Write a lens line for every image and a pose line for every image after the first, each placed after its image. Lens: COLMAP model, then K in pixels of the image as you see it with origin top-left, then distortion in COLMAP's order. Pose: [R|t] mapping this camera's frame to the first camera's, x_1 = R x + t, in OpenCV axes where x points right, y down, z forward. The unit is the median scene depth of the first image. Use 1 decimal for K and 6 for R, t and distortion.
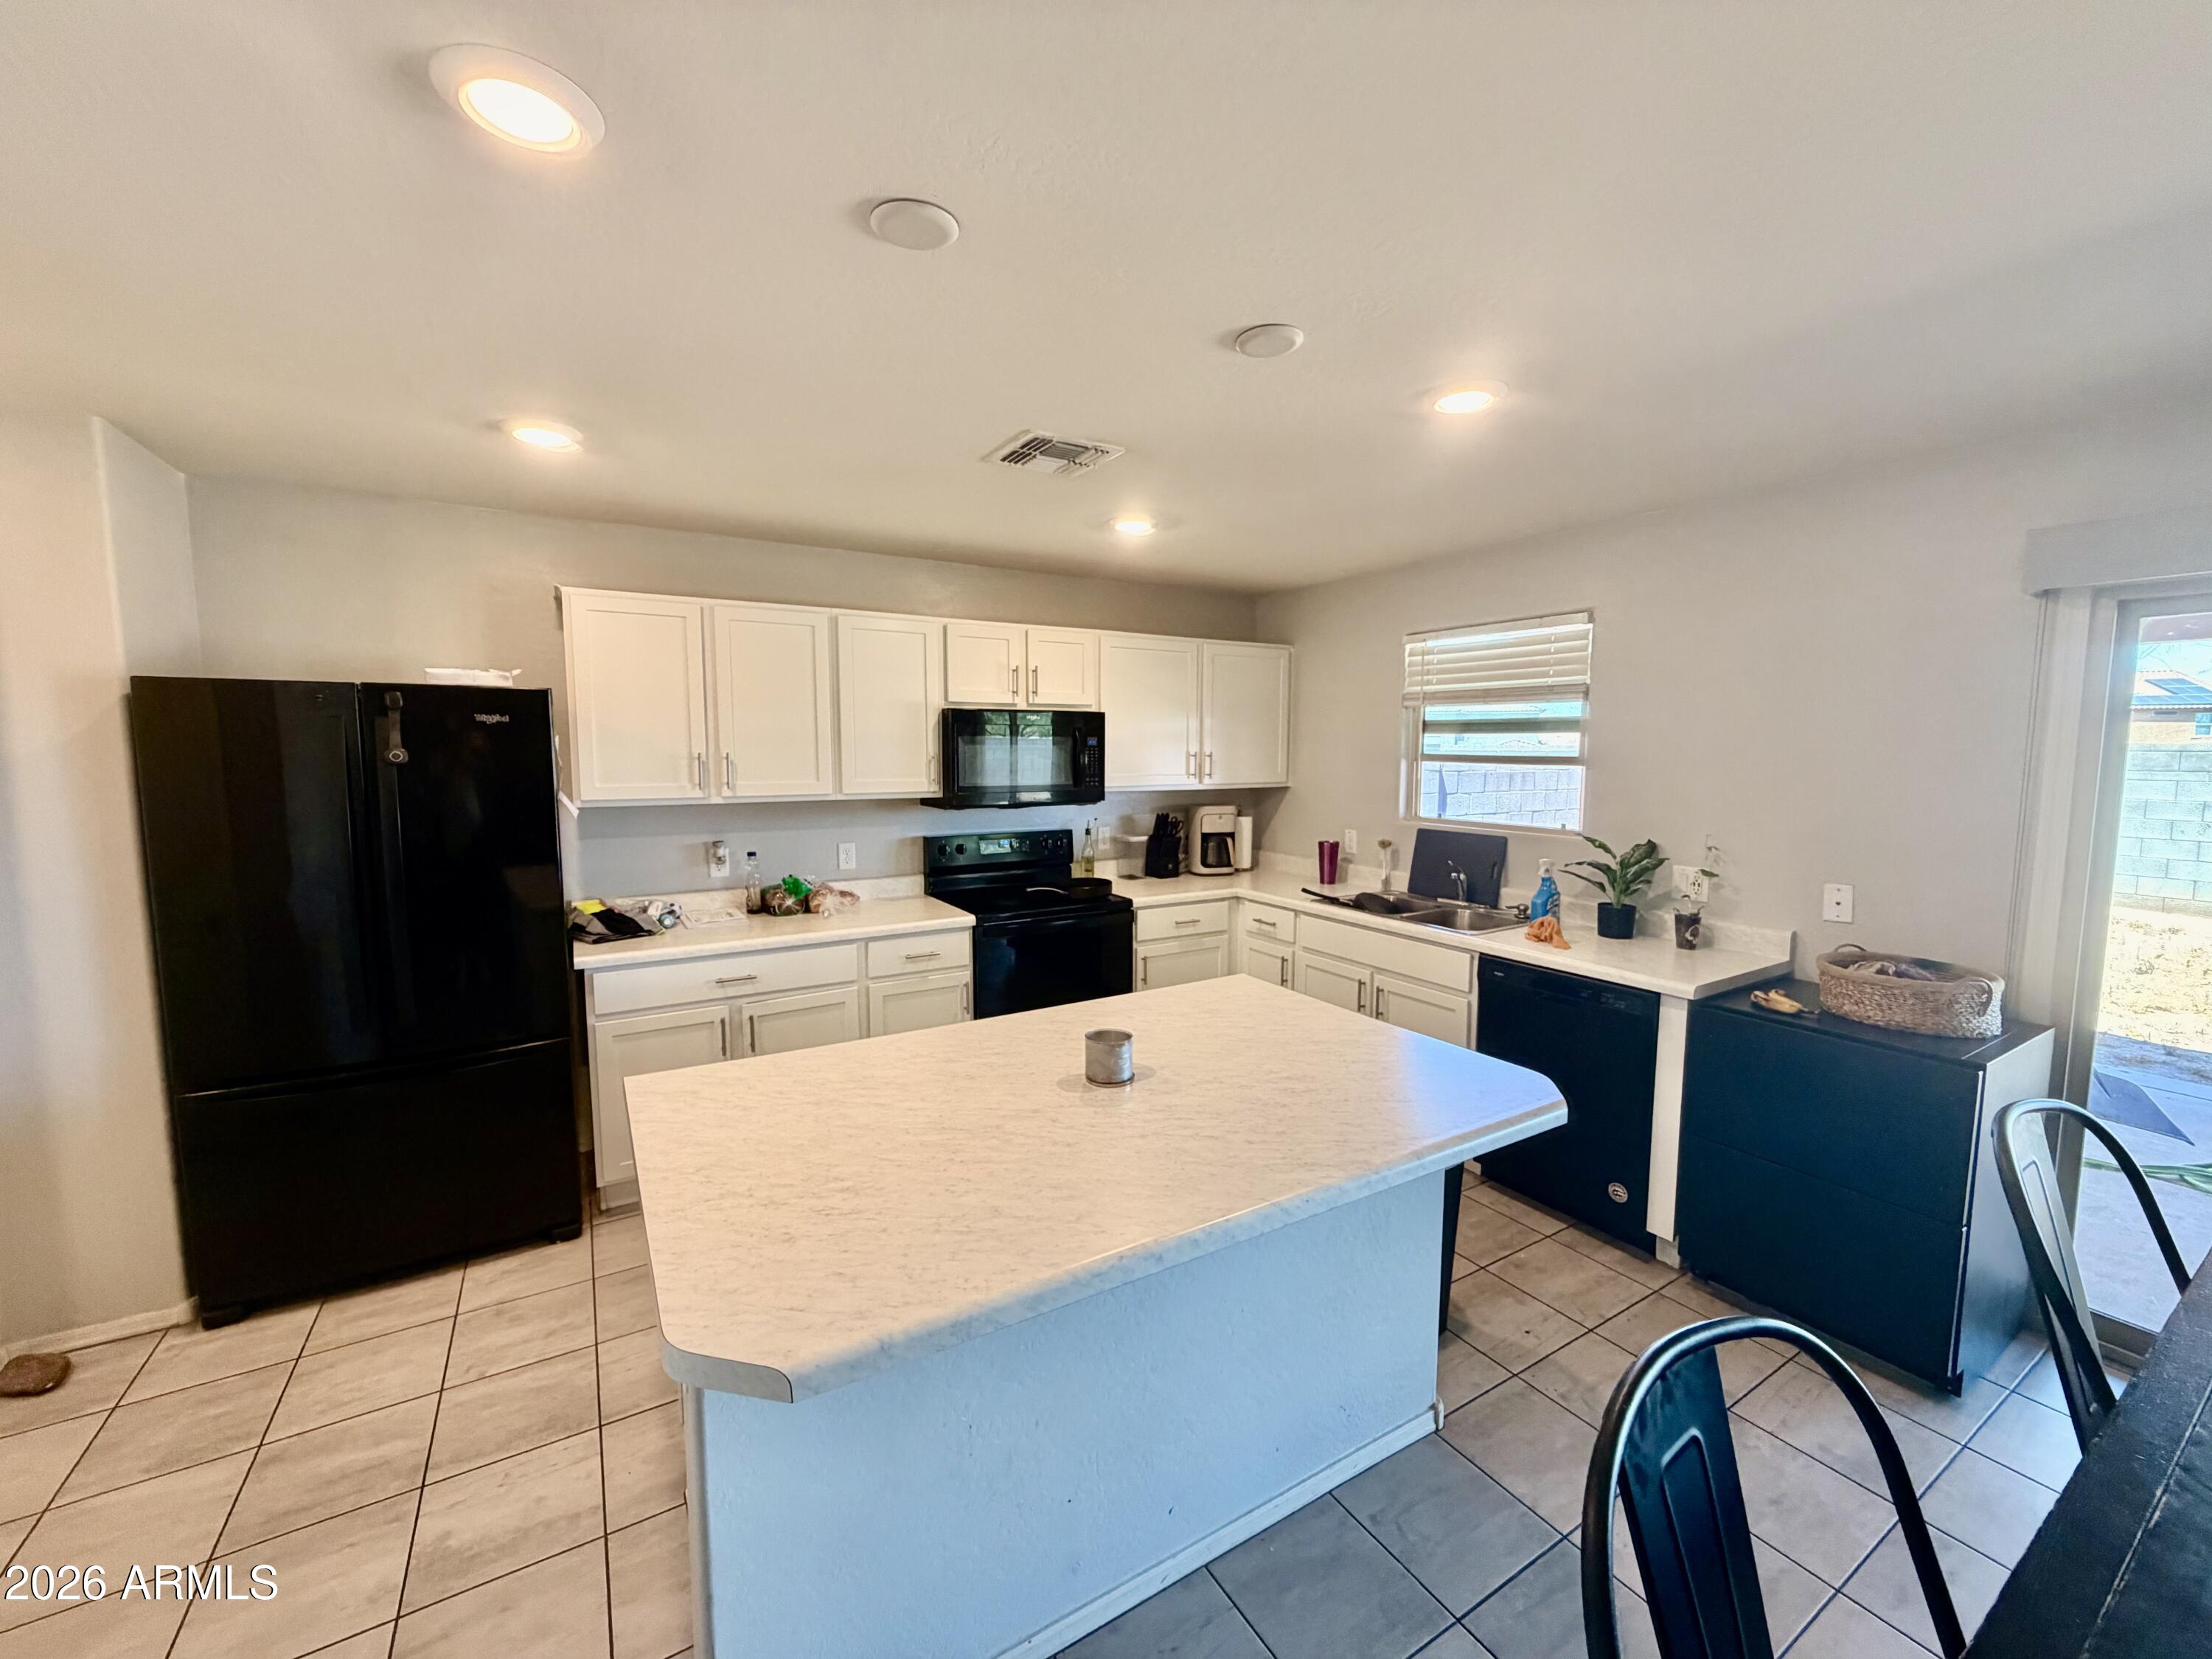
lens RADIAL K [[886.7, 0, 1106.0], [0, 886.7, 829.5], [0, 0, 1]] dist [0.000087, -0.000056]
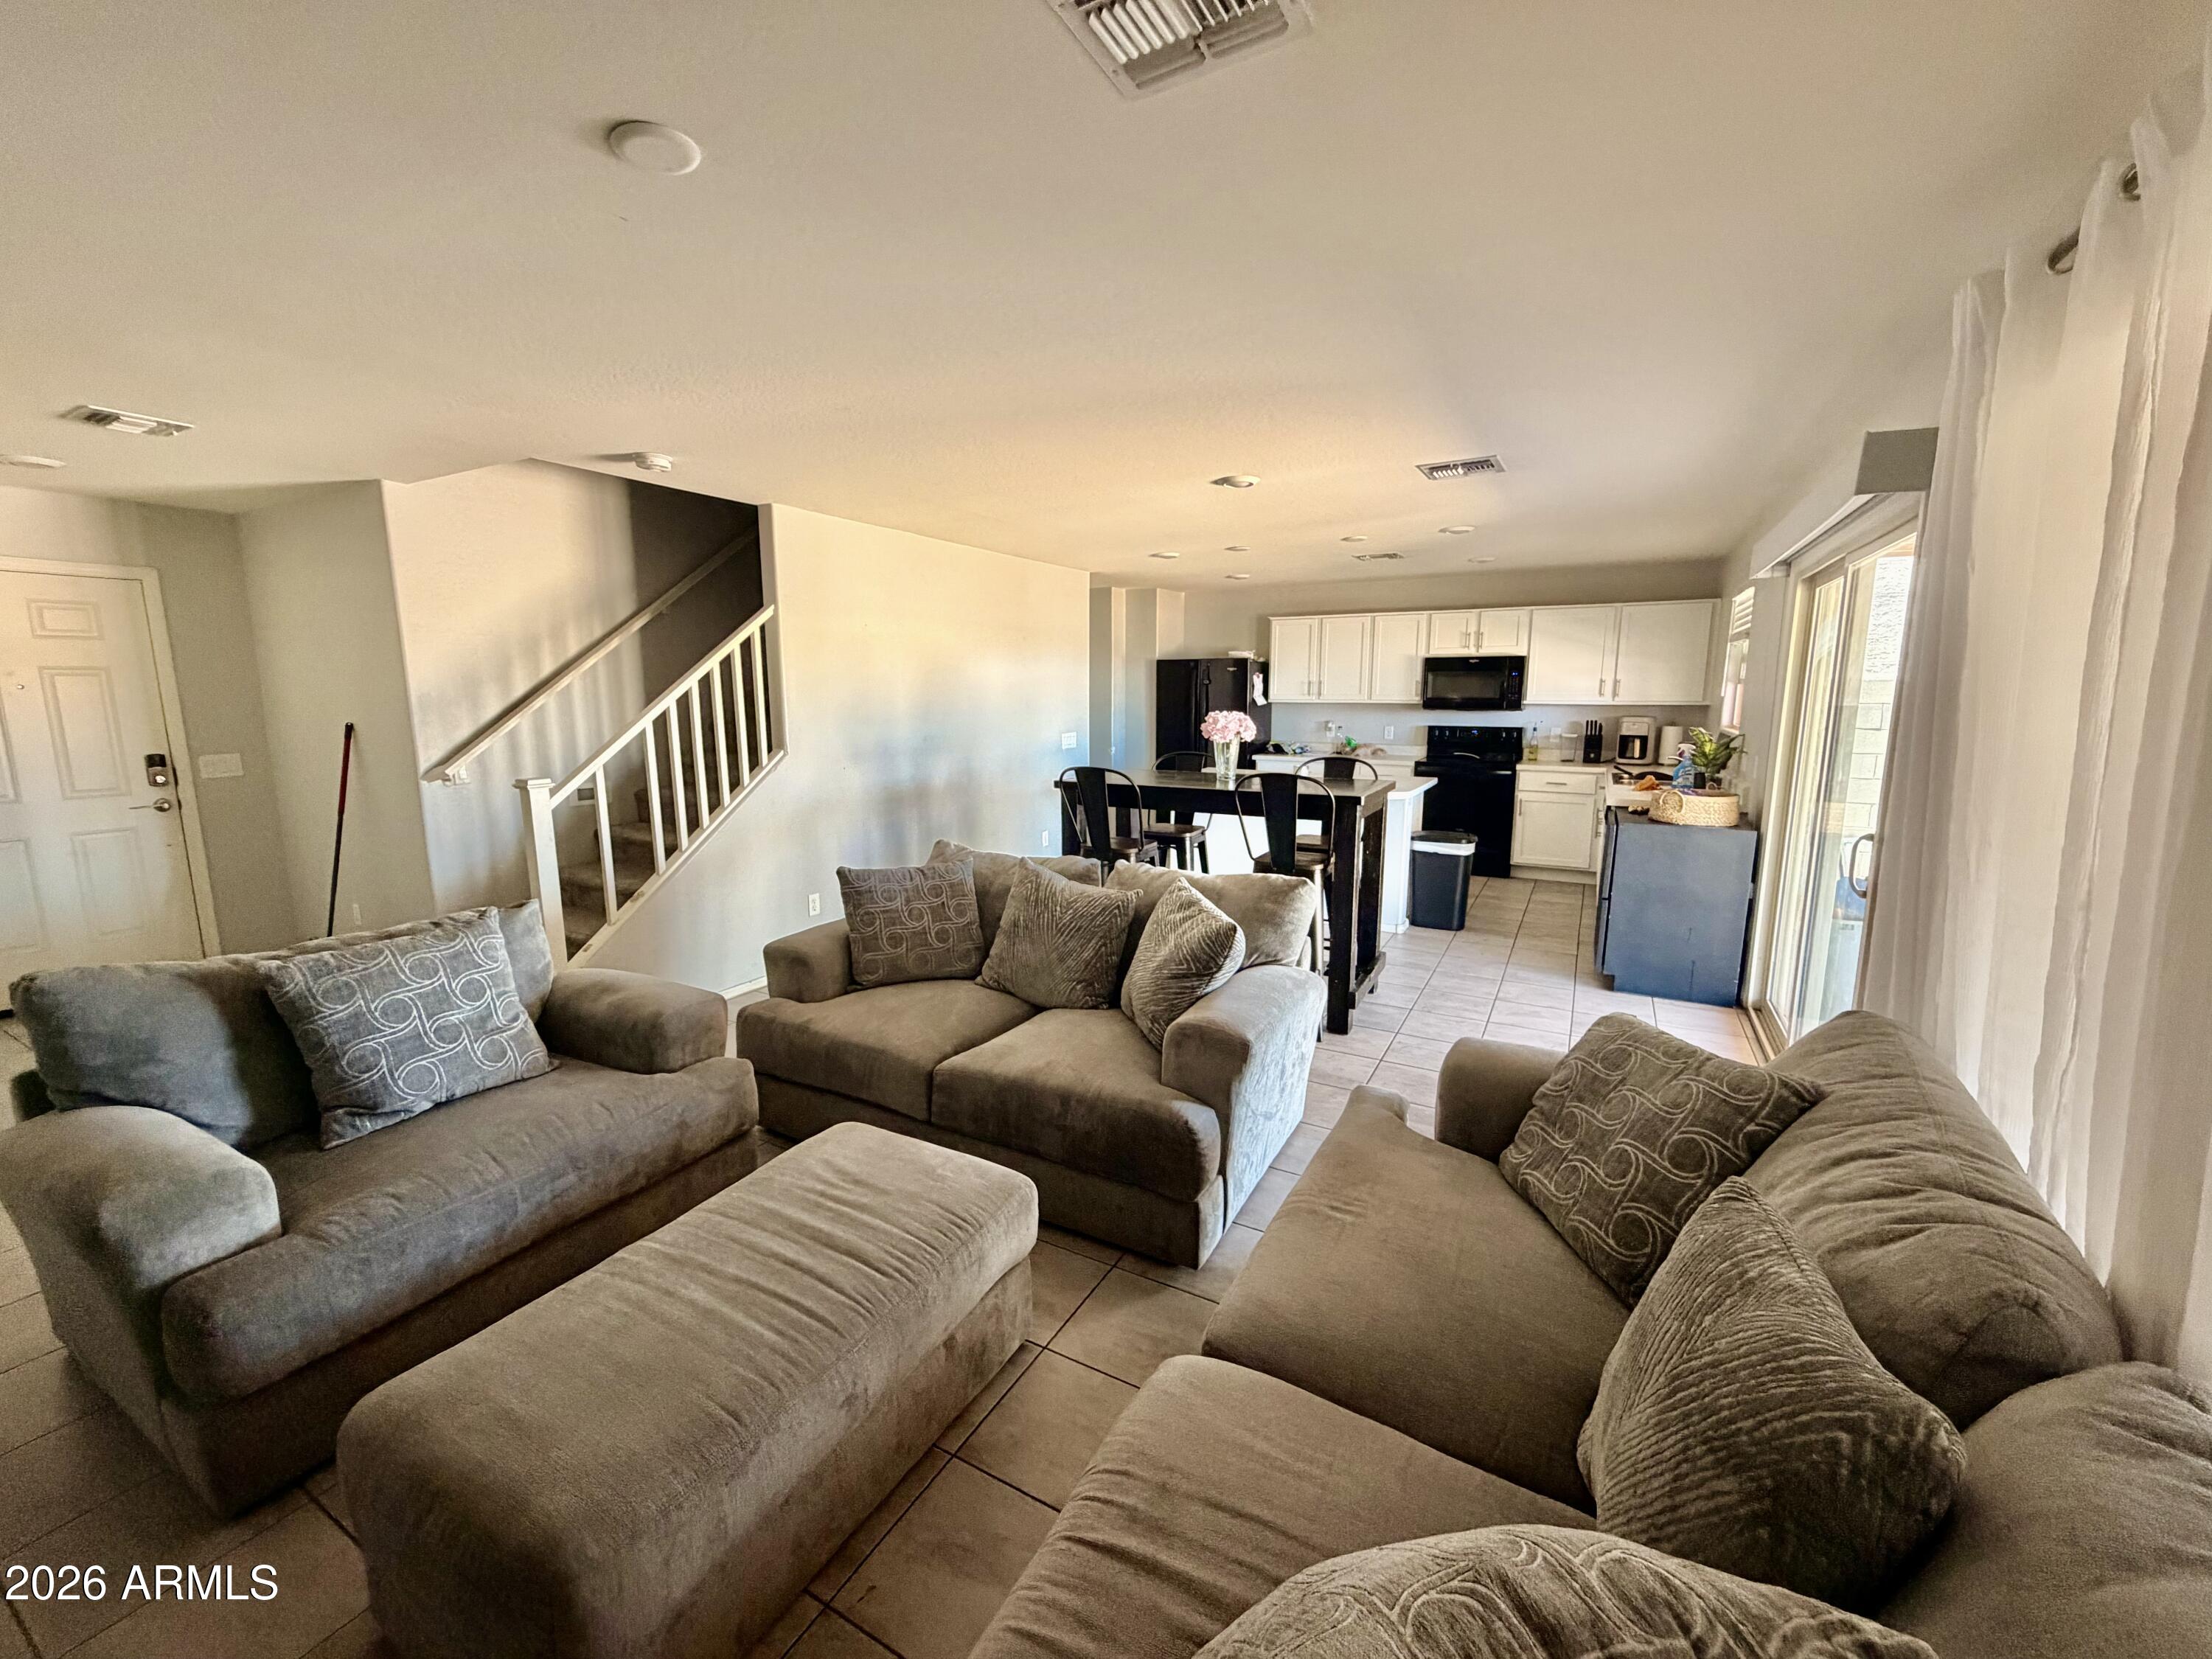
lens RADIAL K [[886.7, 0, 1106.0], [0, 886.7, 829.5], [0, 0, 1]] dist [0.000087, -0.000056]
pose [[0.492717, 0.135224, -0.859619, 1.128334], [-0.079731, 0.990712, 0.110145, 0.075722], [0.866529, 0.014268, 0.498922, -0.555935]]
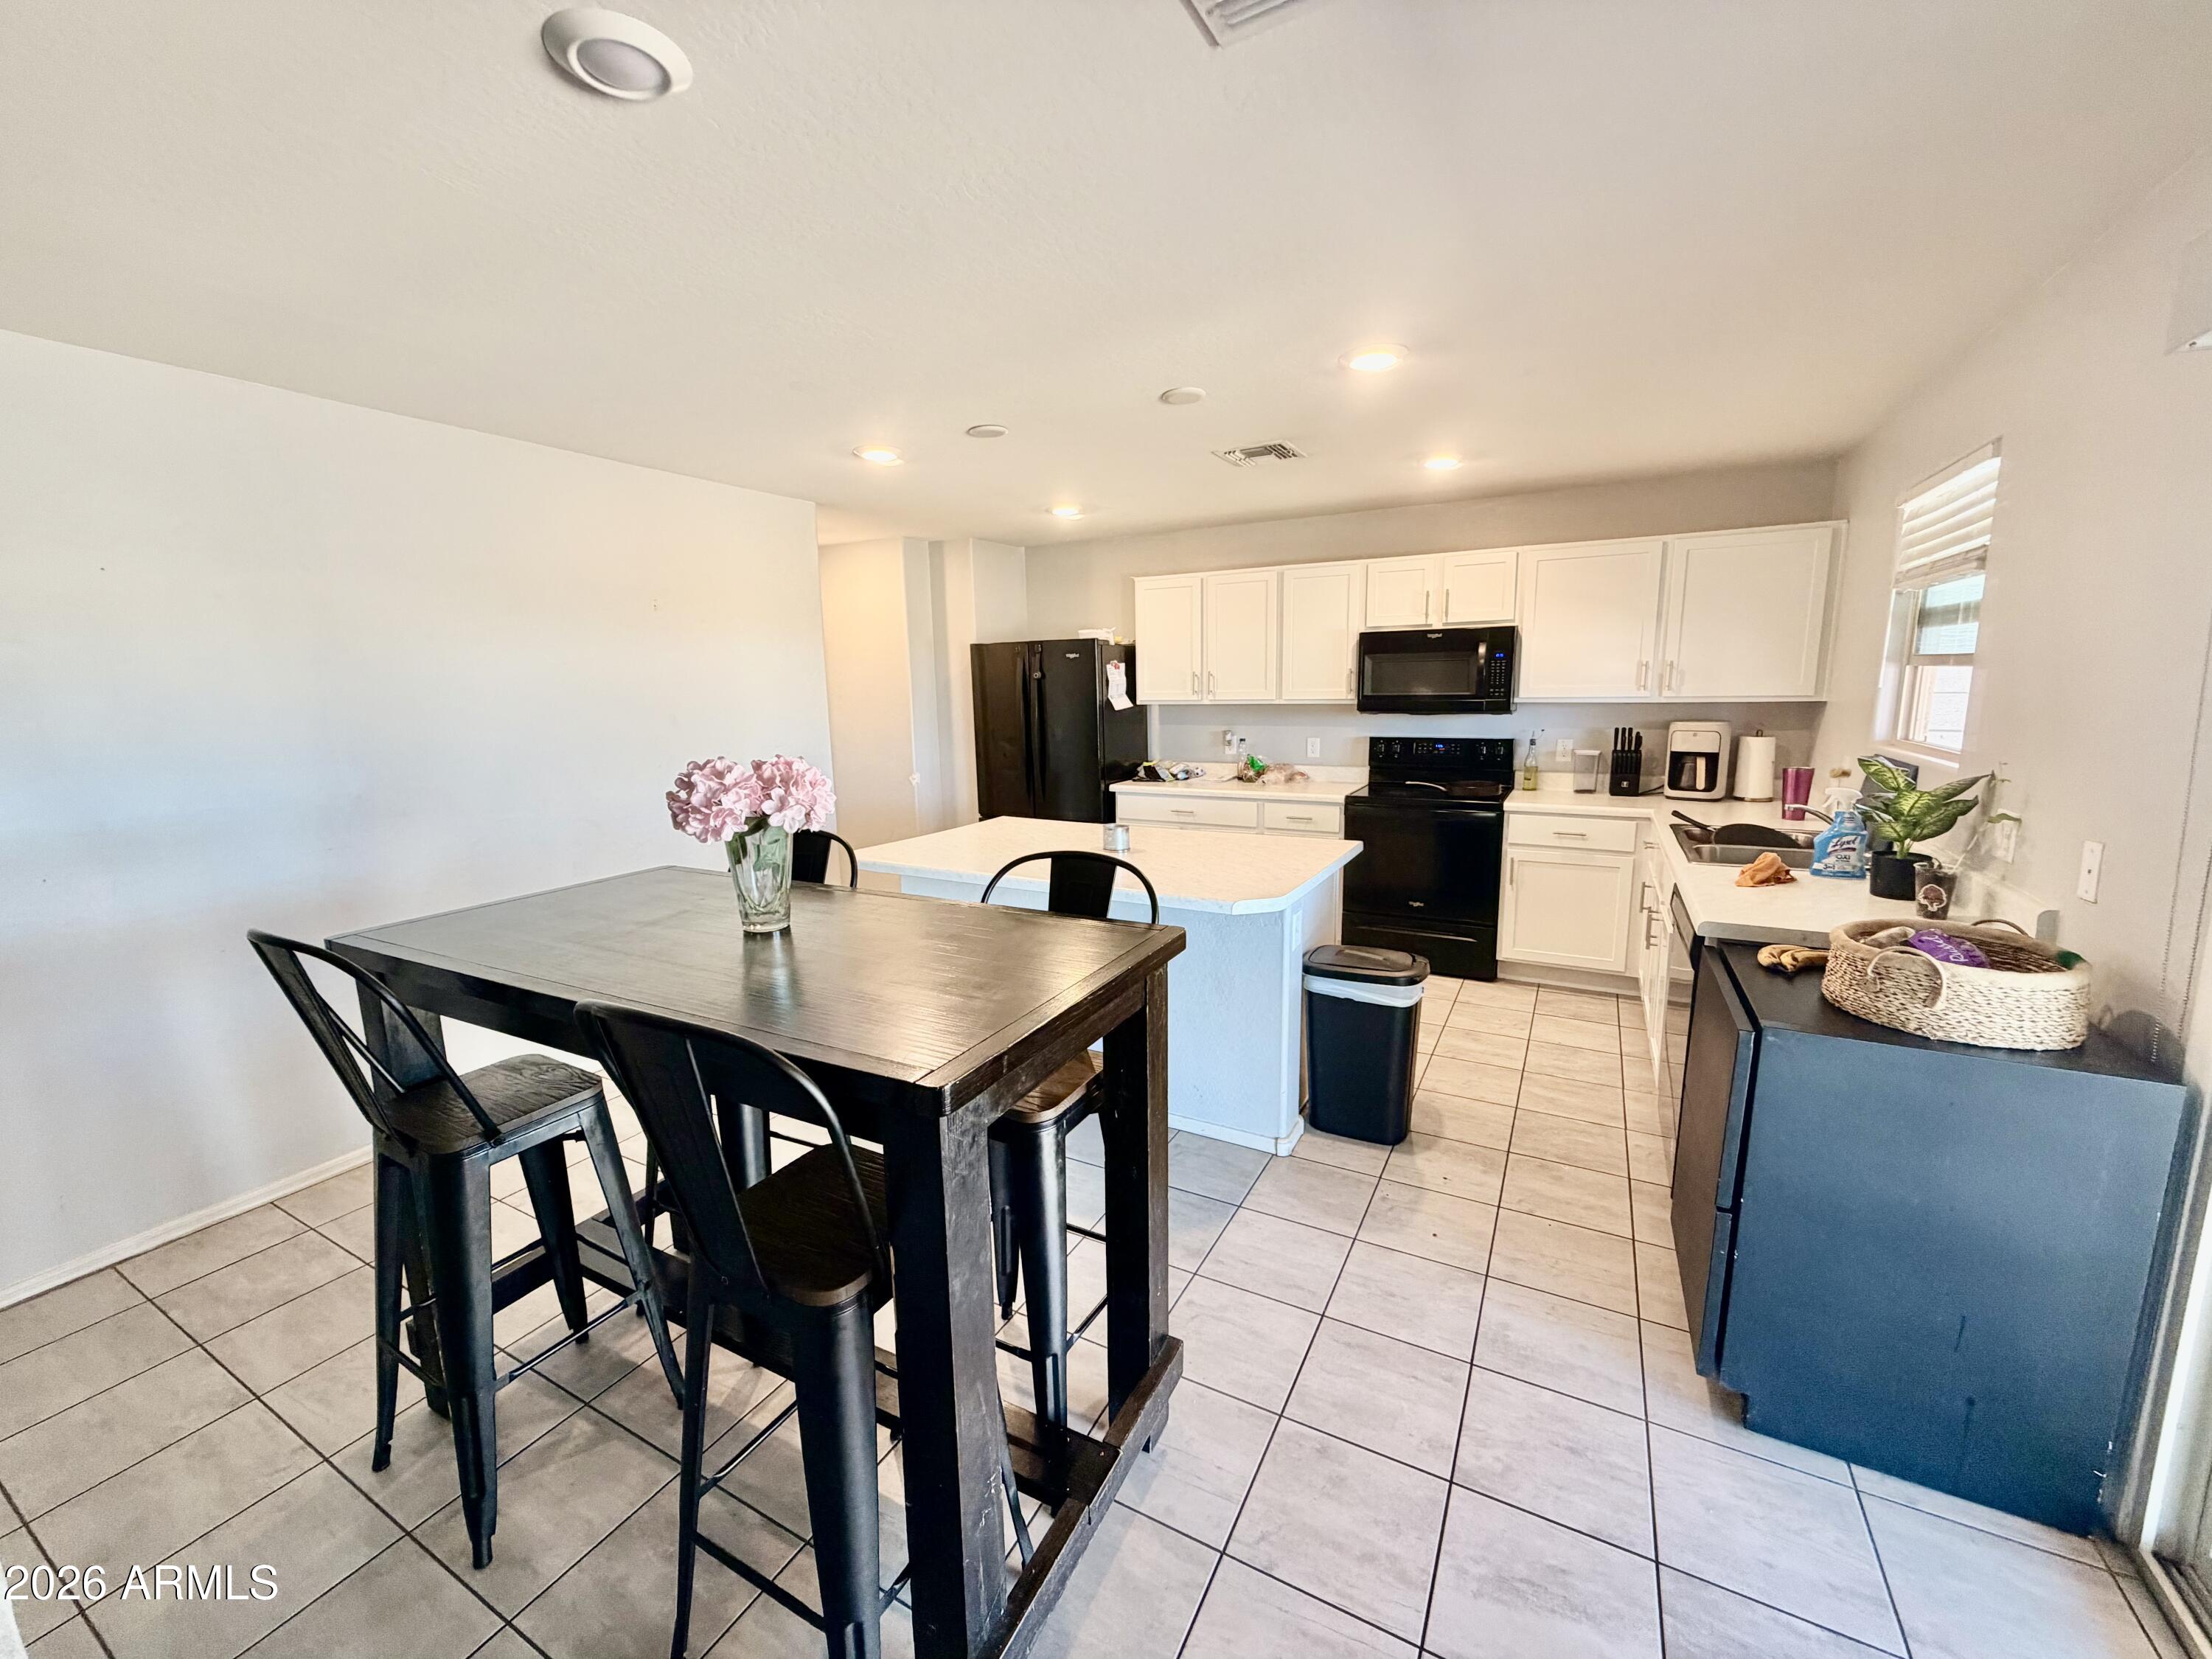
lens RADIAL K [[886.7, 0, 1106.0], [0, 886.7, 829.5], [0, 0, 1]] dist [0.000087, -0.000056]
pose [[0.500546, 0.133066, -0.855422, 0.697965], [-0.061805, 0.991088, 0.118005, 0.013755], [0.863501, -0.006198, 0.504309, 0.043988]]
